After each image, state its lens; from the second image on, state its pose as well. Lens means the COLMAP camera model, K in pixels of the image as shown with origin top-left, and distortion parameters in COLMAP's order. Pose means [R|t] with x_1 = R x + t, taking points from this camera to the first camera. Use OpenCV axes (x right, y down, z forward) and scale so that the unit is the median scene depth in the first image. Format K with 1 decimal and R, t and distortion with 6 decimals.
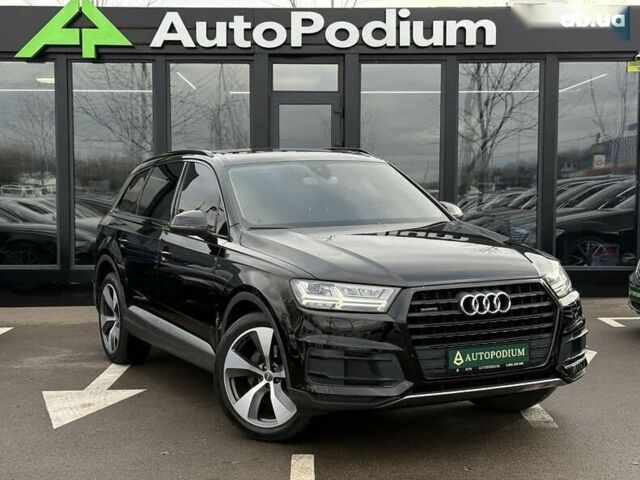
lens RADIAL K [[1137.5, 0, 306.6], [0, 1137.5, 240.4], [0, 0, 1]] dist [0.082764, 0.069255]
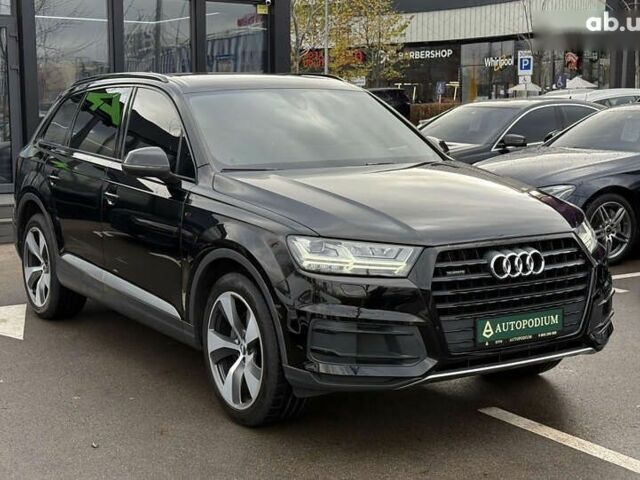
lens RADIAL K [[1137.5, 0, 306.6], [0, 1137.5, 240.4], [0, 0, 1]] dist [0.082764, 0.069255]
pose [[0.994328, -0.003179, 0.106311, -0.088960], [-0.004680, 0.997277, 0.073593, -0.023928], [-0.106256, -0.073673, 0.991606, 0.175256]]
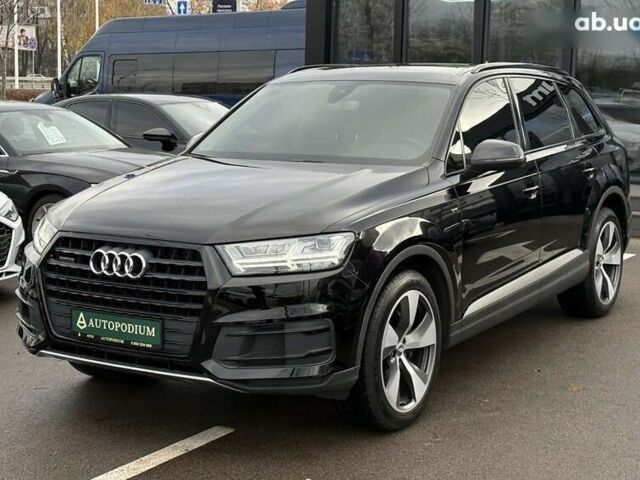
lens RADIAL K [[1137.5, 0, 306.6], [0, 1137.5, 240.4], [0, 0, 1]] dist [0.082764, 0.069255]
pose [[0.528043, 0.139023, -0.837761, 0.911320], [-0.062286, 0.990192, 0.125059, -0.072133], [0.846931, -0.013856, 0.531523, 0.676268]]
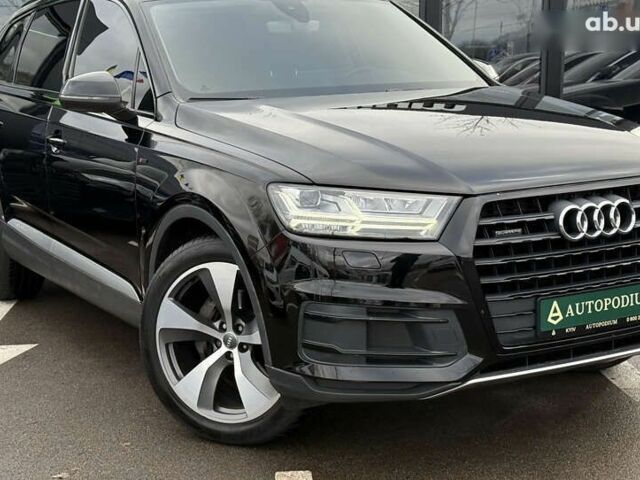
lens RADIAL K [[1165.9, 0, 320.0], [0, 1165.9, 277.7], [0, 0, 1]] dist [0.108023, 0.077851]
pose [[0.996765, -0.022490, 0.077158, -0.034991], [0.012272, 0.991383, 0.130423, 0.003978], [-0.079426, -0.129054, 0.988452, 0.400504]]
